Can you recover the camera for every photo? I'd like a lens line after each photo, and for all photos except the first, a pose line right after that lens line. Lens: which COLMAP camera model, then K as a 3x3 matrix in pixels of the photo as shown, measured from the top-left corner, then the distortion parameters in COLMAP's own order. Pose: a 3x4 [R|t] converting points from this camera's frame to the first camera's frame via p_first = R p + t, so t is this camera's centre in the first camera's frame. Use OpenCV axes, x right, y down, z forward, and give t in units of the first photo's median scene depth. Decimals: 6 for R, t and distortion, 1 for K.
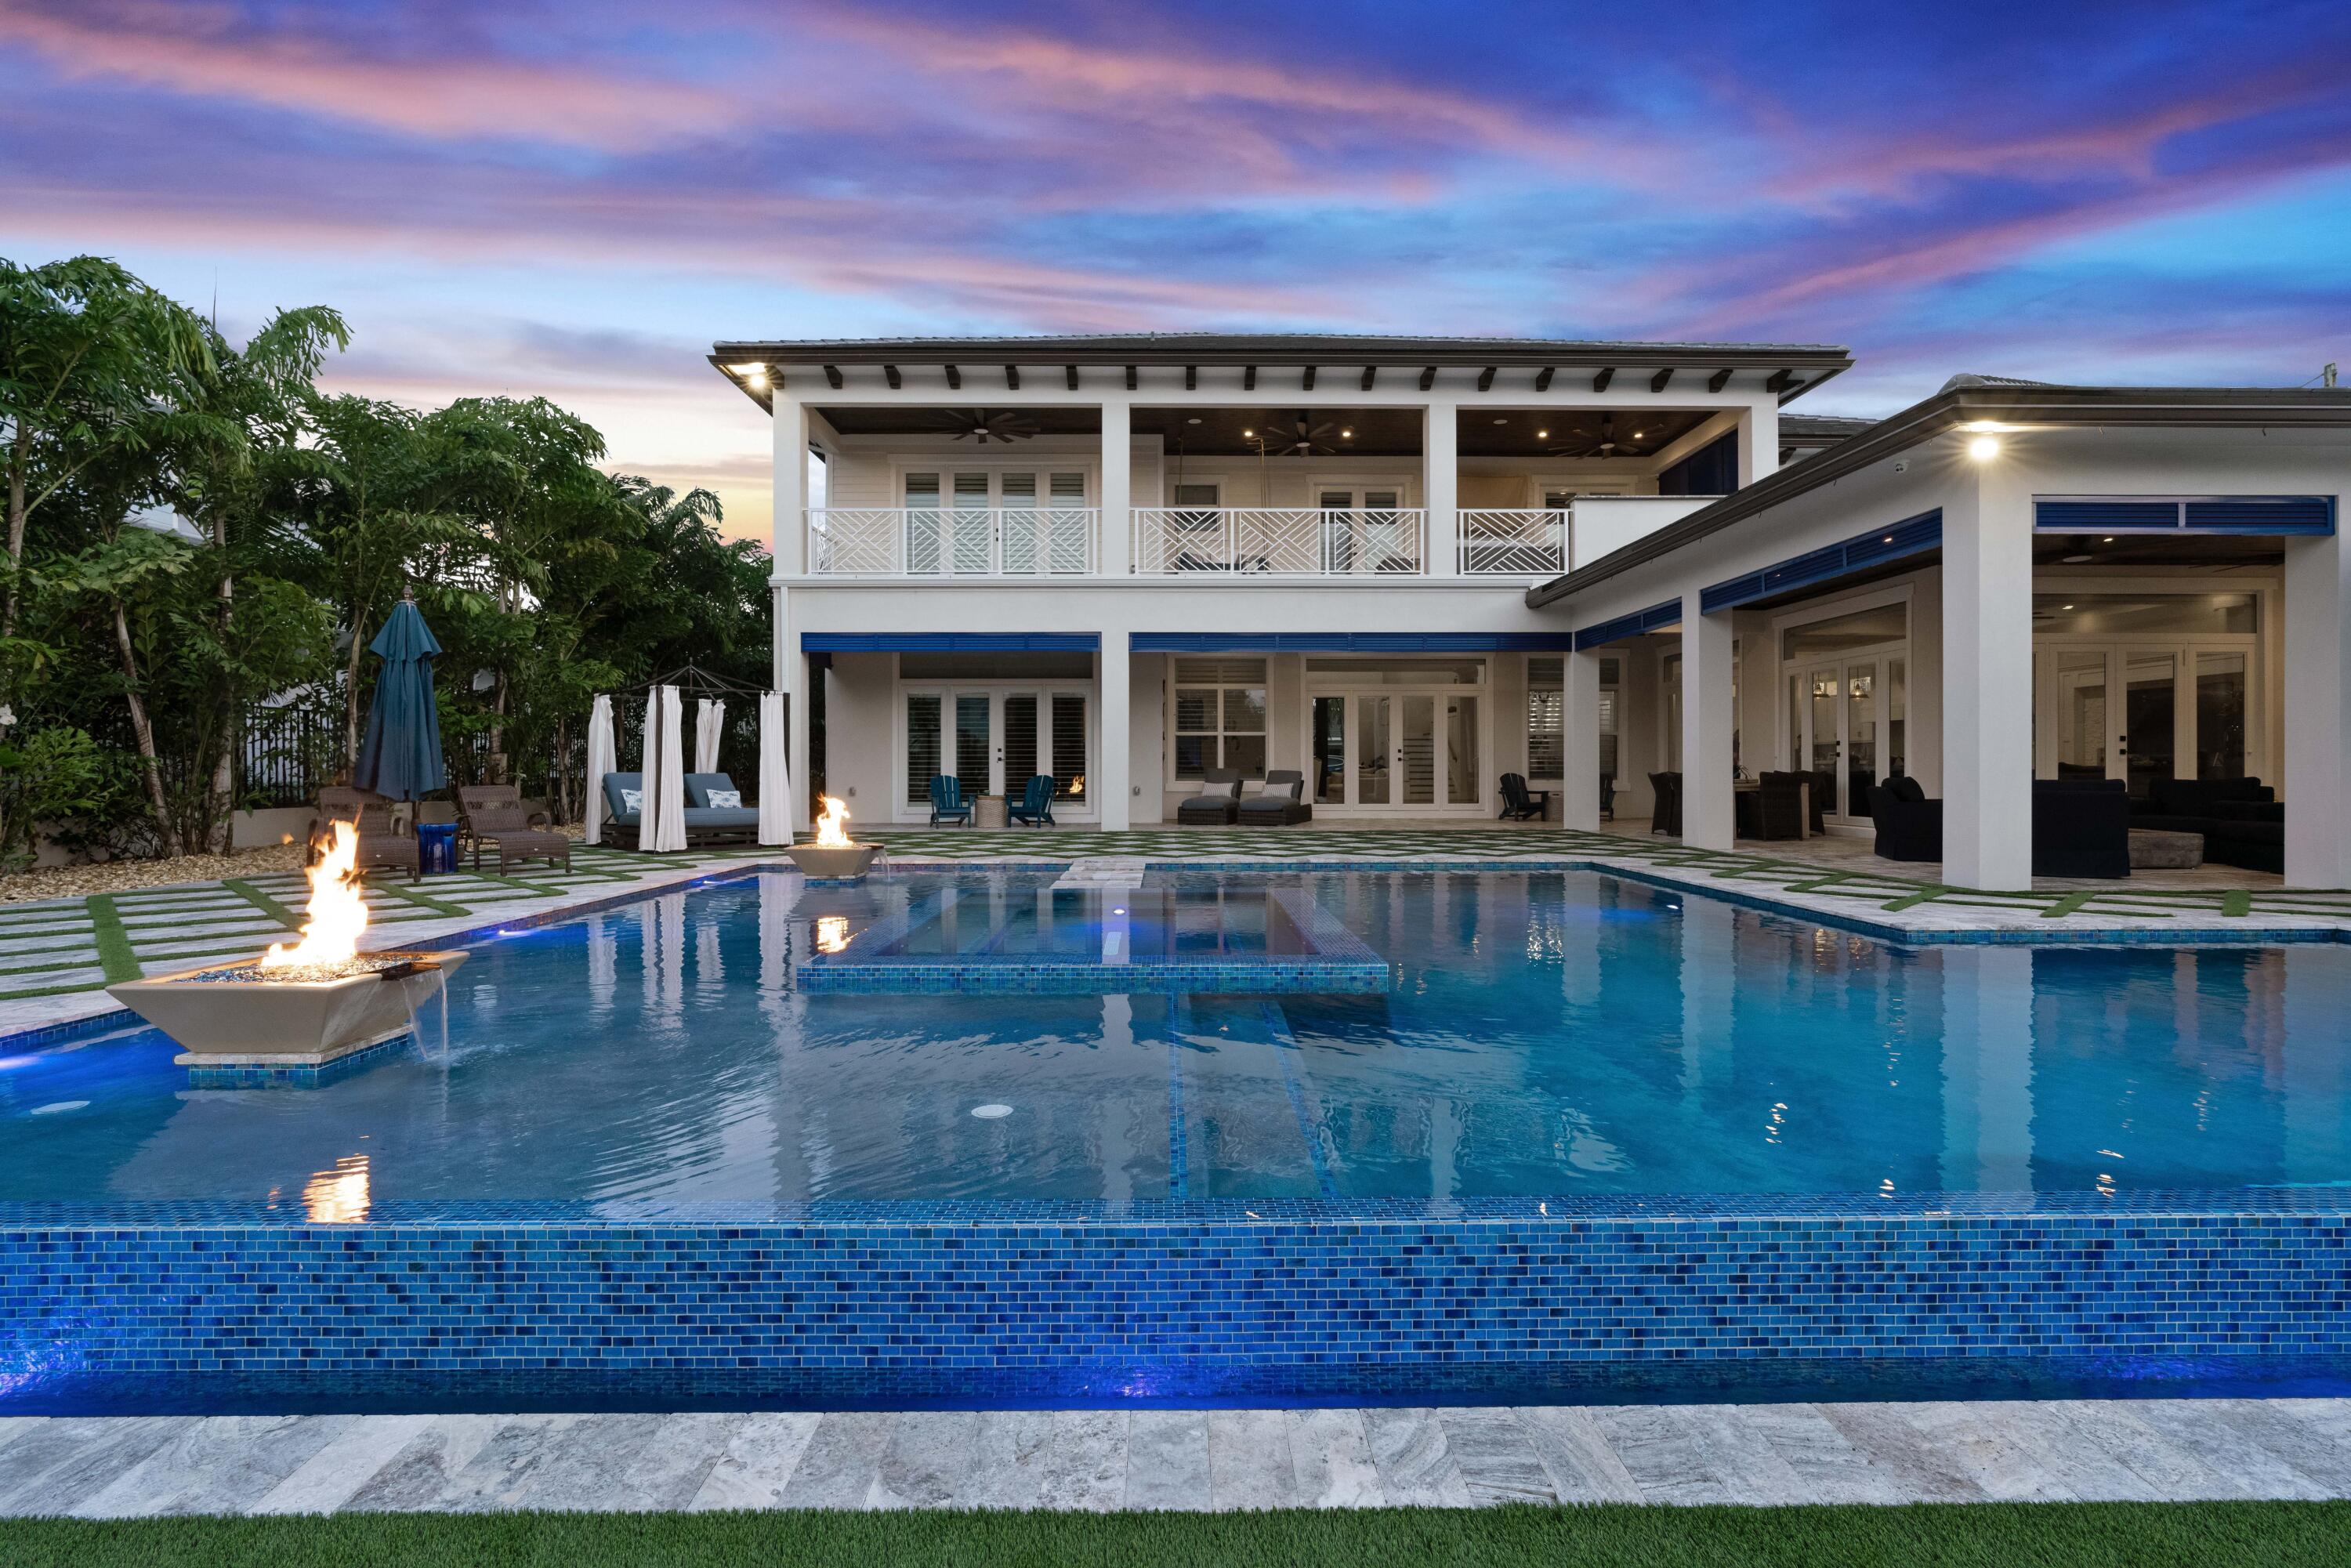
lens RADIAL K [[1106.1, 0, 1178.2], [0, 1106.1, 771.5], [0, 0, 1]] dist [-0.012549, 0.000961]
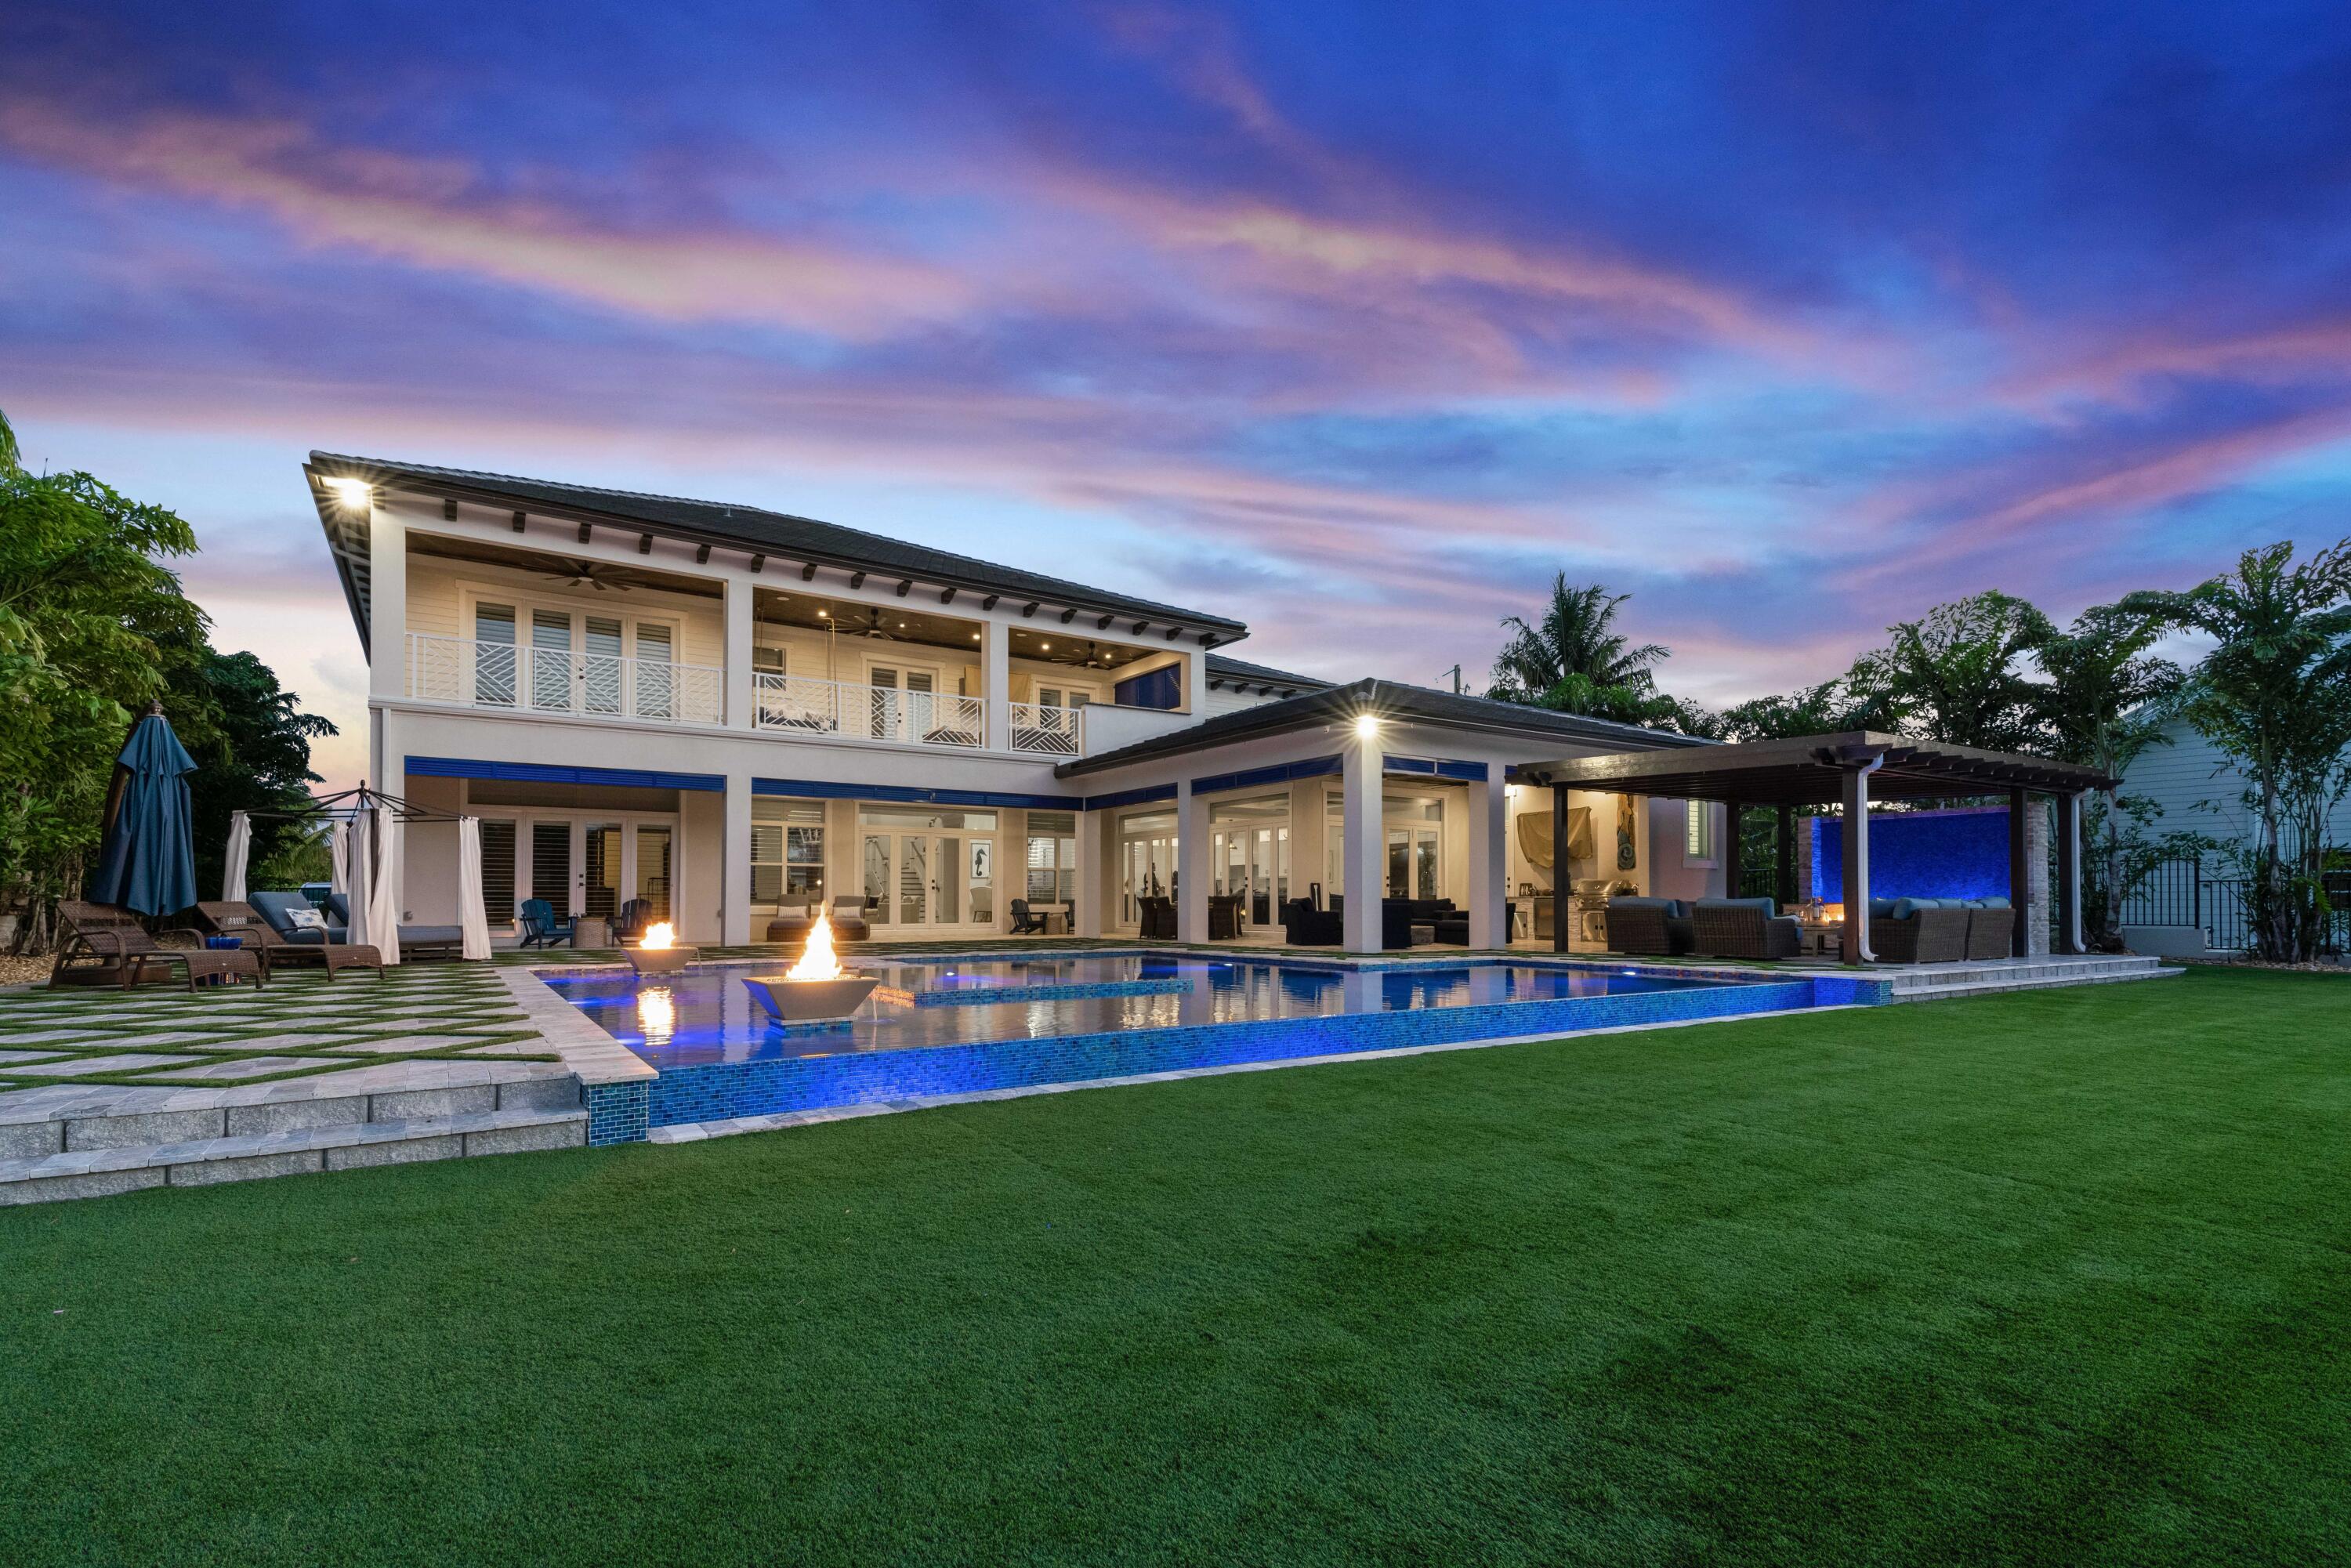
lens RADIAL K [[1080.1, 0, 1173.6], [0, 1080.1, 873.9], [0, 0, 1]] dist [0.035261, 0.000179]
pose [[0.838415, 0.015553, 0.544810, -0.297700], [0.000536, 0.999569, -0.029360, 0.011755], [-0.545032, 0.024908, 0.838045, -0.216016]]
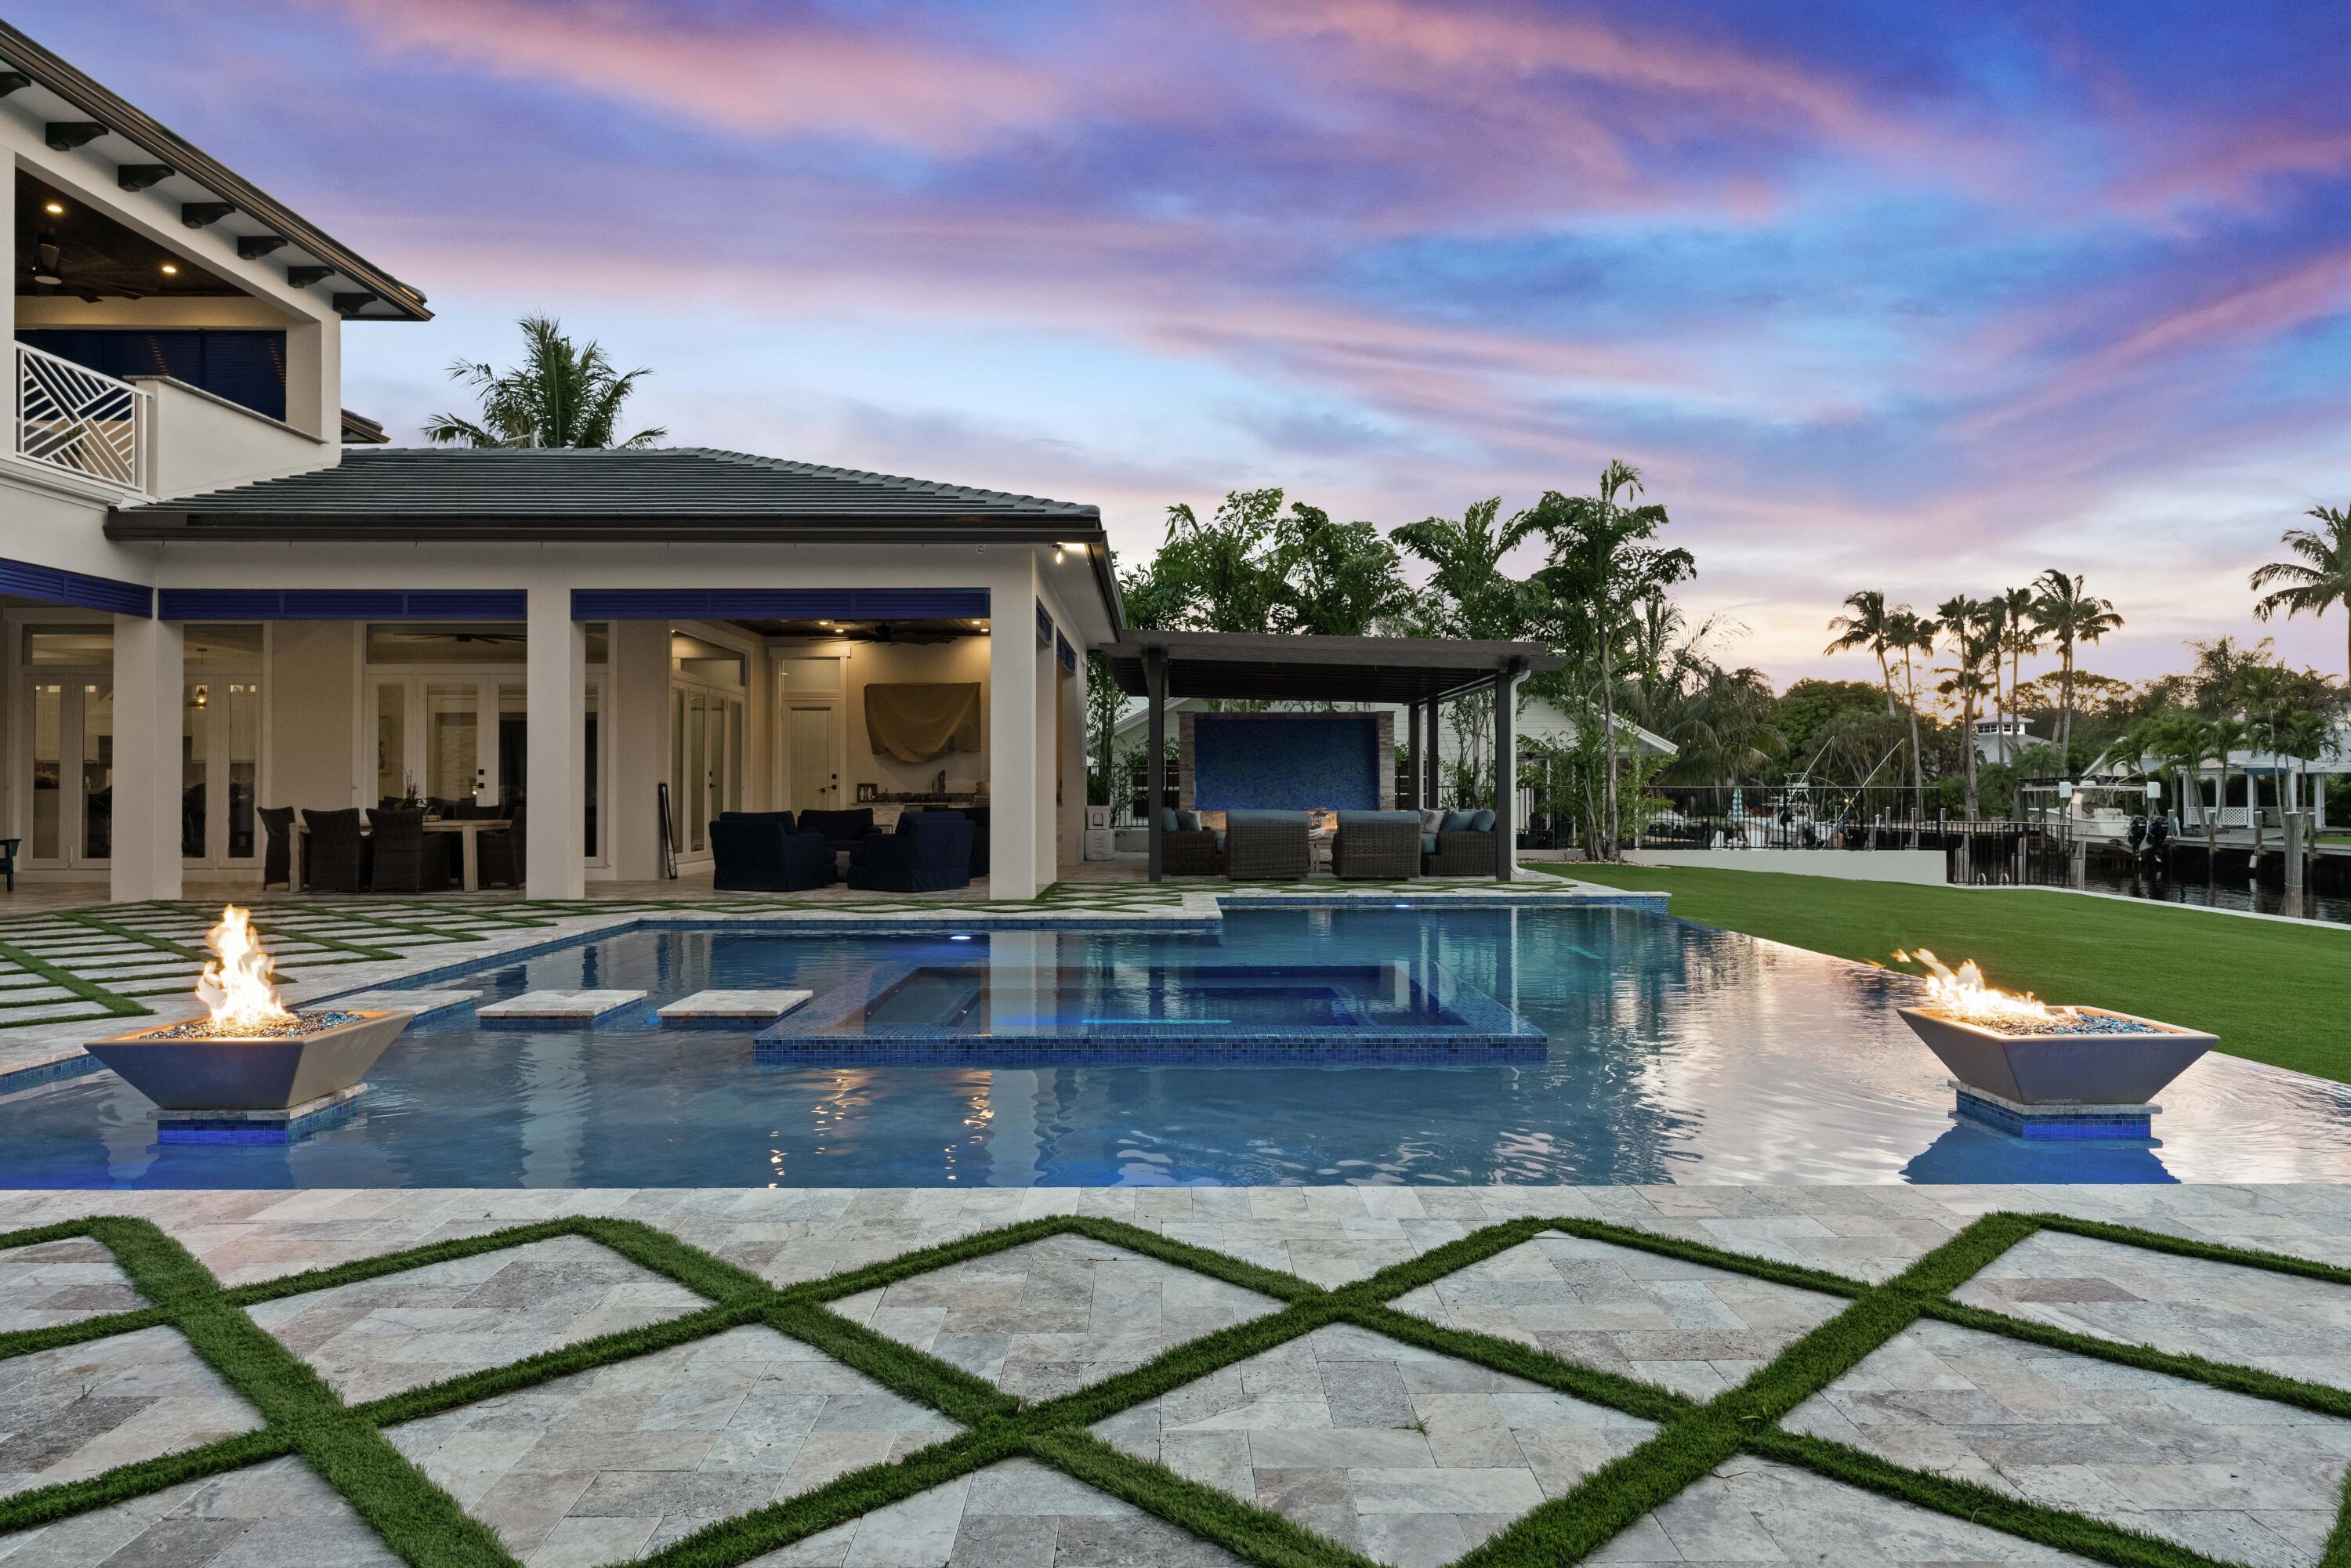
lens RADIAL K [[1494.7, 0, 1182.5], [0, 1494.7, 769.7], [0, 0, 1]] dist [0.001236, 0.001277]
pose [[-0.001056, 0.015287, 0.999883, -0.501971], [0.002542, 0.999880, -0.015284, -0.007961], [-0.999996, 0.002525, -0.001095, 0.418212]]
